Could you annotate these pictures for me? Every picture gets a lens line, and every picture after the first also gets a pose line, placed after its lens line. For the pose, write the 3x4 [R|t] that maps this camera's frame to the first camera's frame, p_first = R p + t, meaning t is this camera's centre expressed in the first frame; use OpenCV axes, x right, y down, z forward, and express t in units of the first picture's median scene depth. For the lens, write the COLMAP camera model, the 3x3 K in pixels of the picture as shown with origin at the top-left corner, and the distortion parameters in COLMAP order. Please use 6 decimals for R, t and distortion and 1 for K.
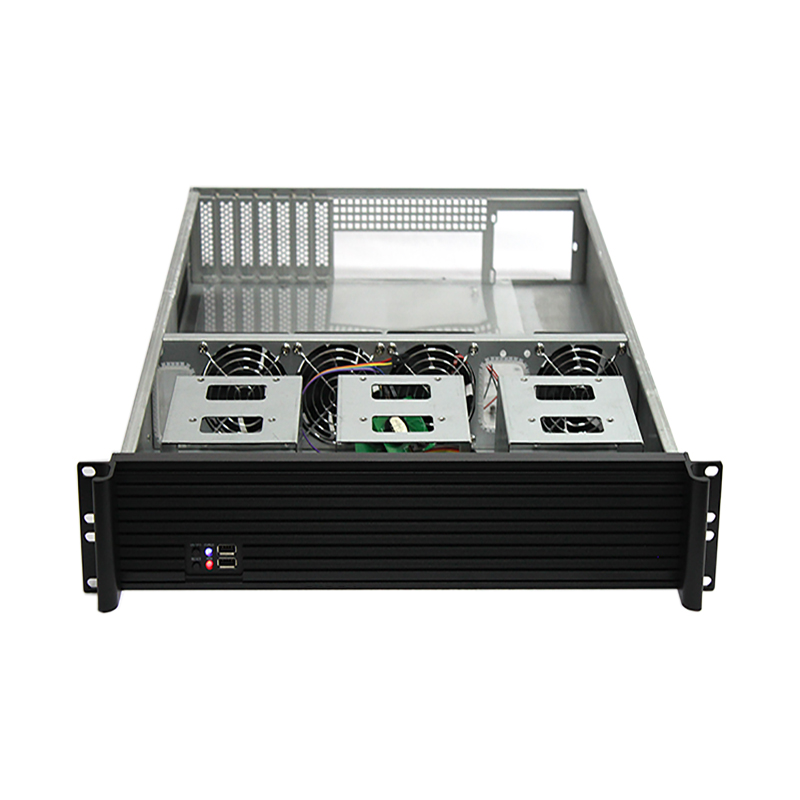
lens RADIAL K [[1899.8, 0, 400.0], [0, 1899.8, 400.0], [0, 0, 1]] dist [-0.083467, 5.340375]
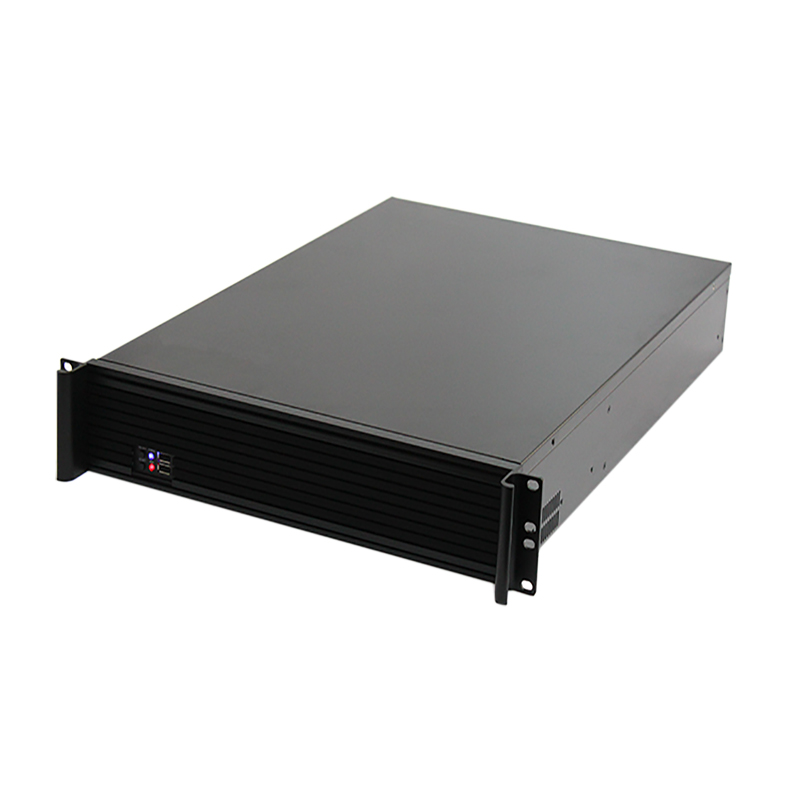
lens RADIAL K [[1817.3, 0, 430.1], [0, 1817.3, 399.9], [0, 0, 1]] dist [0.030407, -0.140772]
pose [[0.893035, 0.214453, -0.395599, 0.455860], [-0.232963, 0.972485, 0.001284, 0.001353], [0.384989, 0.091013, 0.918423, -0.005102]]
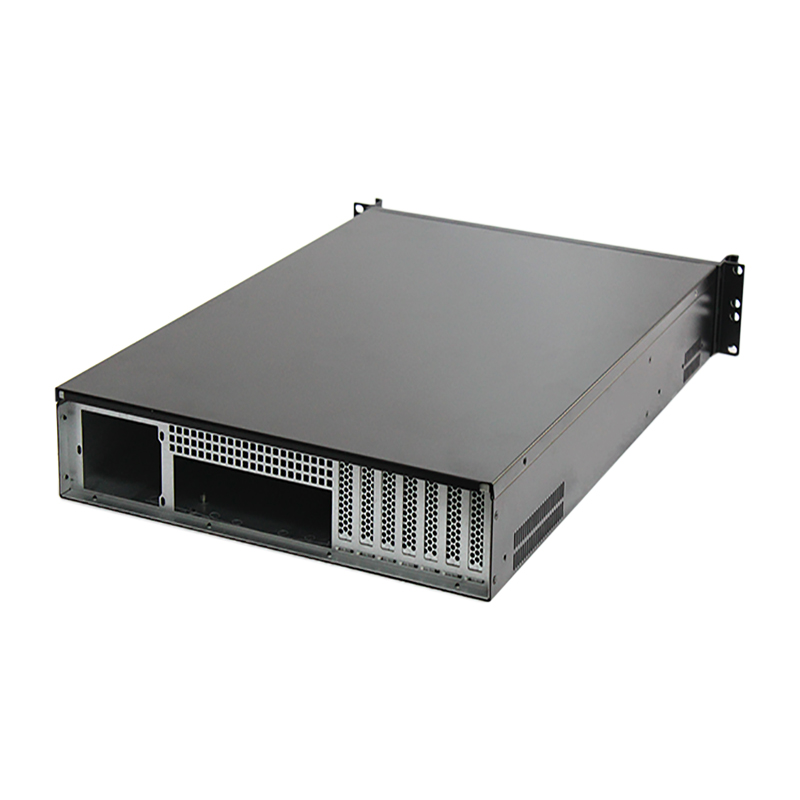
lens RADIAL K [[1905.3, 0, 400.0], [0, 1905.3, 400.0], [0, 0, 1]] dist [0.126943, 0.198156]
pose [[0.902872, 0.178439, -0.391130, 0.462416], [-0.201331, 0.979359, -0.017950, 0.190094], [0.379853, 0.094953, 0.920161, -0.408768]]
